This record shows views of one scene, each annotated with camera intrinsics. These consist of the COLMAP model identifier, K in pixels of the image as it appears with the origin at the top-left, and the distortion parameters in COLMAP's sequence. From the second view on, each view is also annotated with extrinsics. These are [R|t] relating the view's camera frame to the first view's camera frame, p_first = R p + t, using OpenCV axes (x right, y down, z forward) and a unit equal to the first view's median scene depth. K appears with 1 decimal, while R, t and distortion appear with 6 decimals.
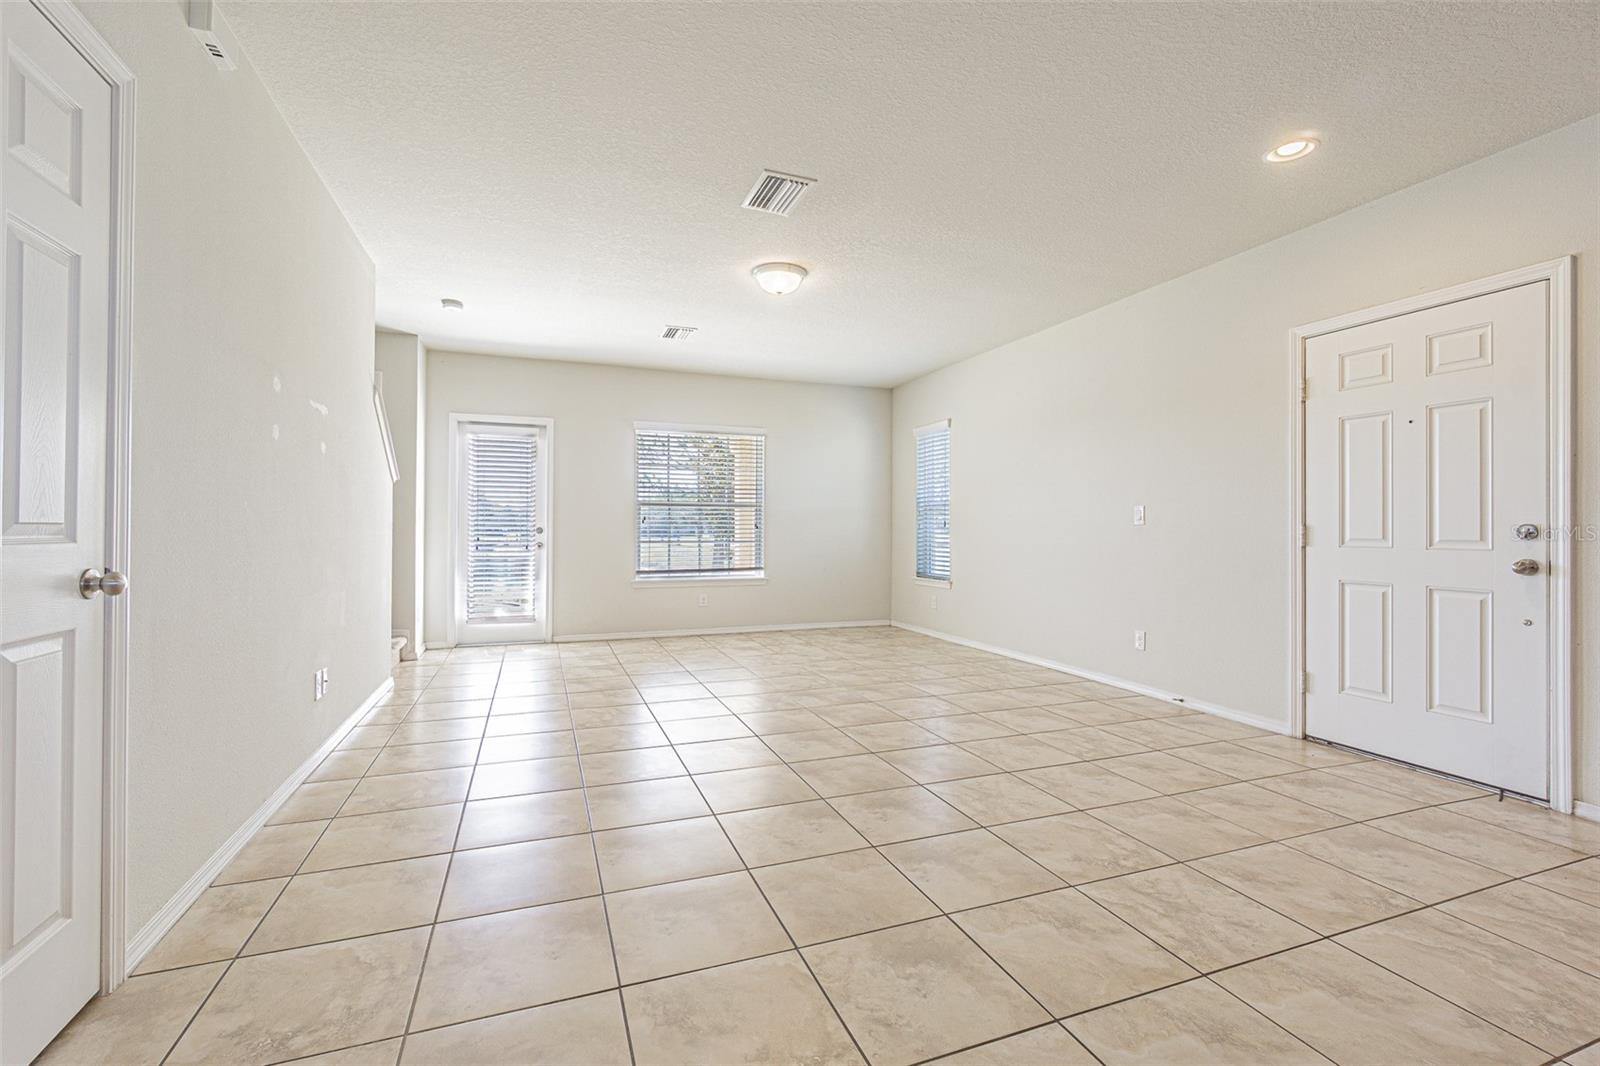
lens RADIAL K [[708.0, 0, 796.2], [0, 708.0, 525.1], [0, 0, 1]] dist [-0.001810, -0.000170]
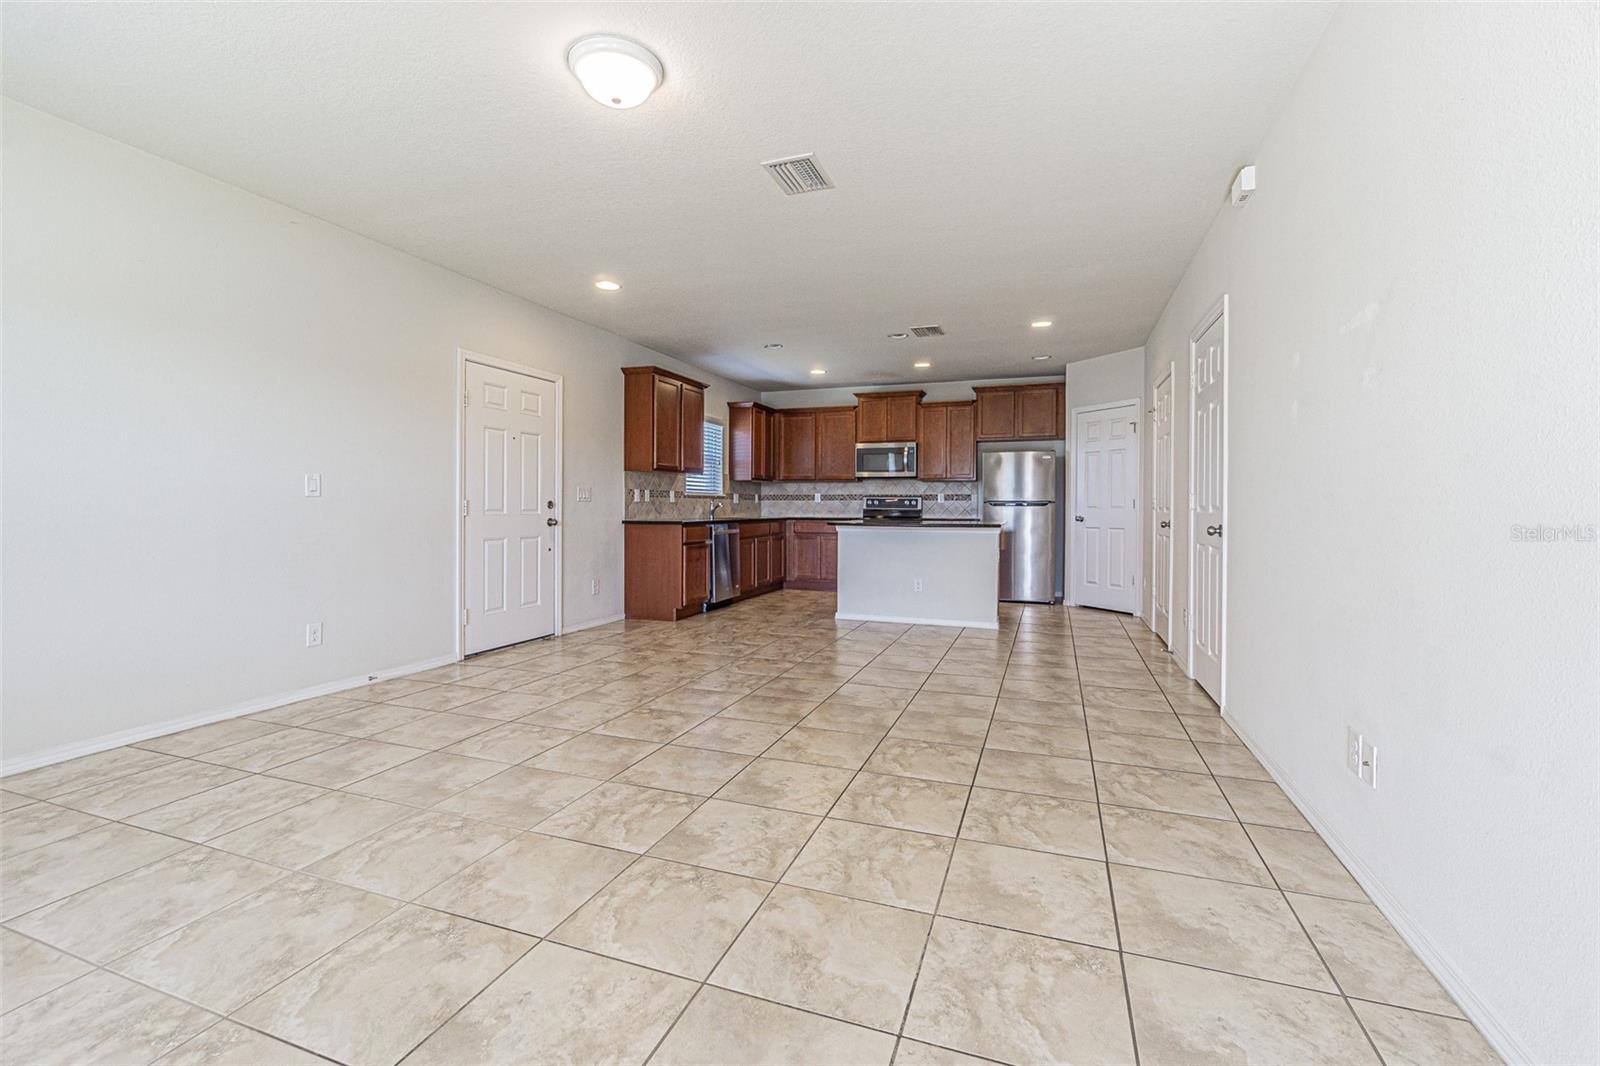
lens RADIAL K [[686.2, 0, 798.7], [0, 686.2, 528.9], [0, 0, 1]] dist [-0.004255, -0.000027]
pose [[-0.761660, -0.028081, 0.647368, -0.682761], [-0.009948, 0.999450, 0.031649, 0.008607], [-0.647900, 0.017666, -0.761521, 1.790114]]
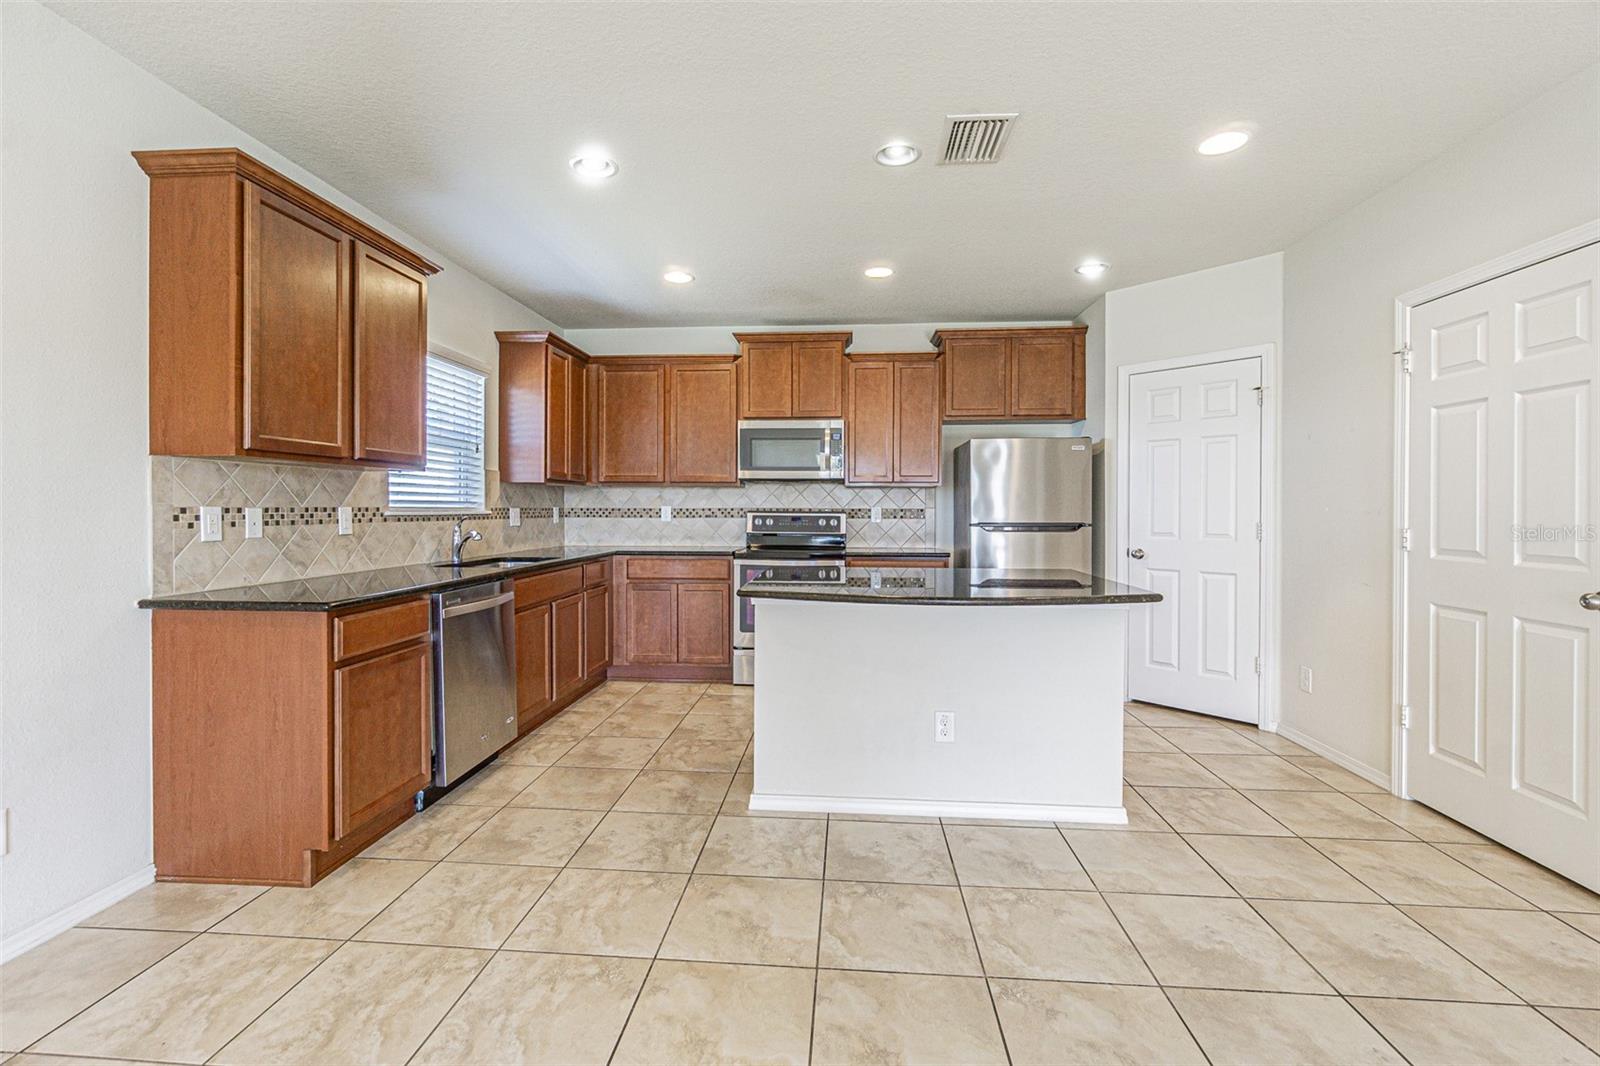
lens RADIAL K [[693.7, 0, 796.2], [0, 693.7, 512.7], [0, 0, 1]] dist [-0.001855, -0.000233]
pose [[-0.907266, -0.008399, 0.420474, 0.132019], [-0.007828, 0.999965, 0.003082, -0.041998], [-0.420485, -0.000496, -0.907299, 0.939182]]
